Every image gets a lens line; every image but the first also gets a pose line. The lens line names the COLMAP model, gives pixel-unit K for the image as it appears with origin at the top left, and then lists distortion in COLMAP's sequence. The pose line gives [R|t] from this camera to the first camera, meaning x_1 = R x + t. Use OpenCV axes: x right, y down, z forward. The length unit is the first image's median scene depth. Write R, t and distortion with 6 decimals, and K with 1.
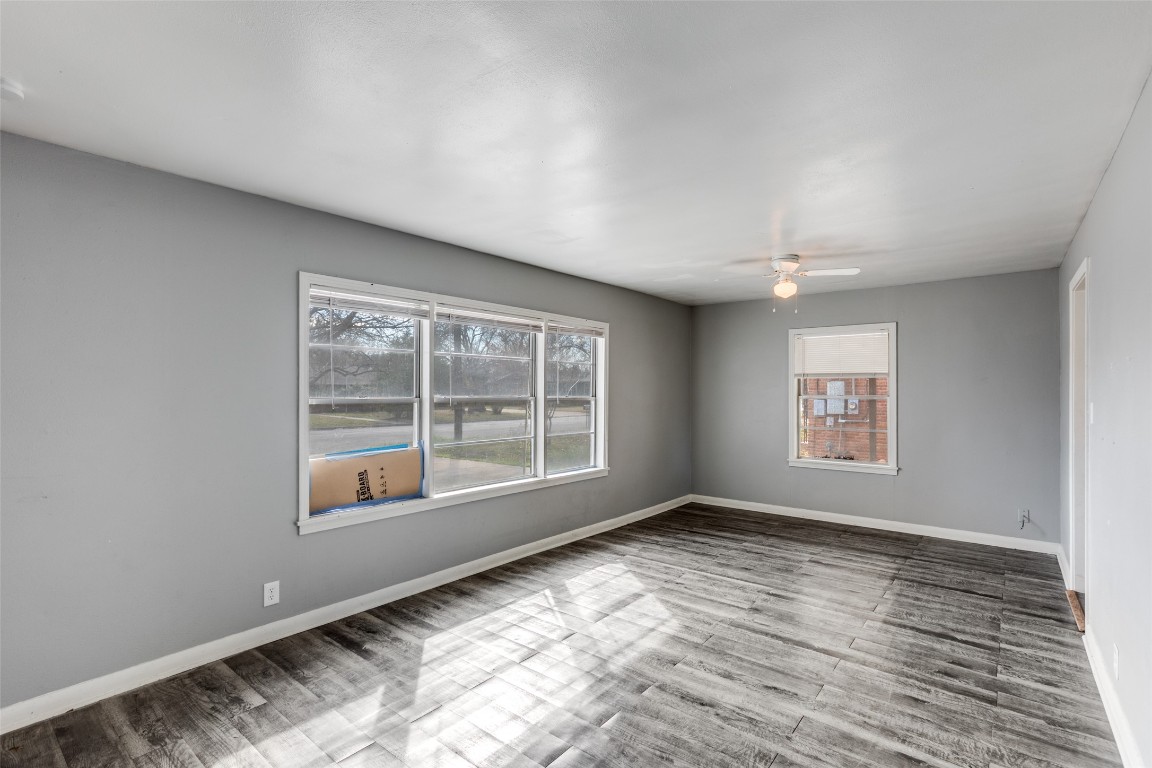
lens RADIAL K [[529.9, 0, 575.1], [0, 529.9, 389.1], [0, 0, 1]] dist [-0.001551, 0.001623]
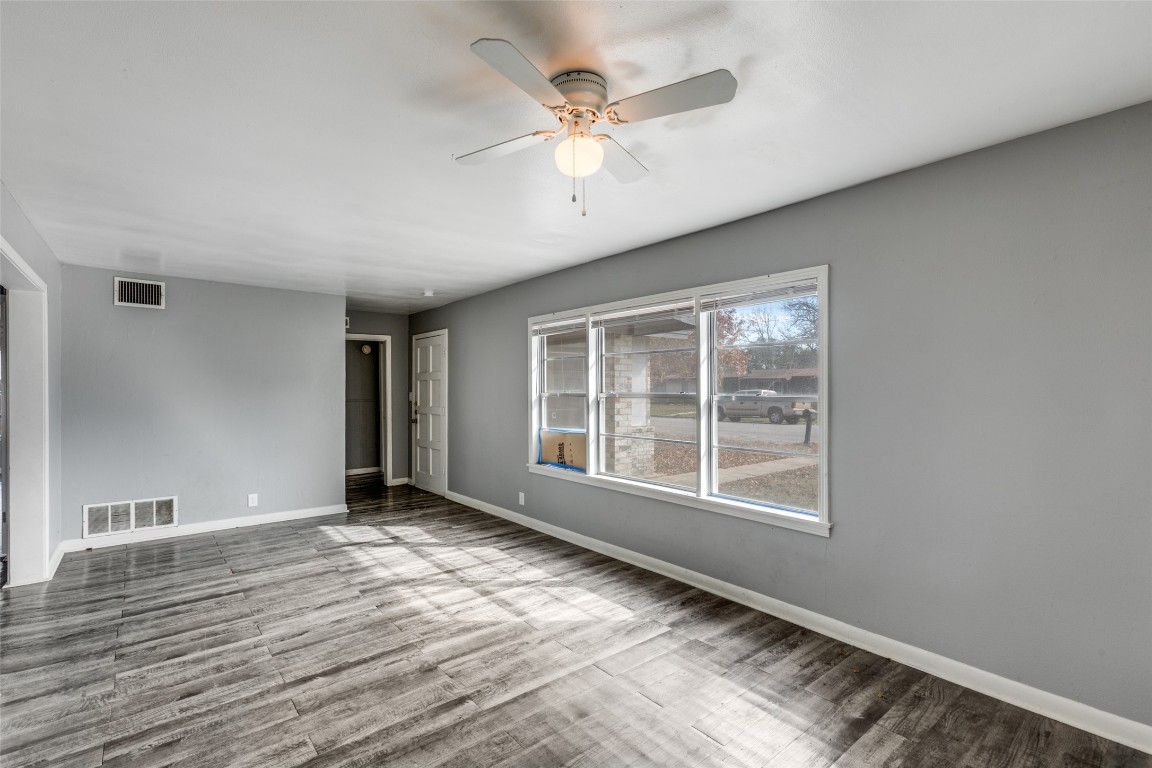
lens RADIAL K [[529.9, 0, 575.1], [0, 529.9, 389.1], [0, 0, 1]] dist [-0.001551, 0.001623]
pose [[-0.195134, -0.001726, -0.980775, 1.062783], [0.006547, 0.999974, -0.003062, 0.011101], [0.980755, -0.007018, -0.195118, 1.369821]]
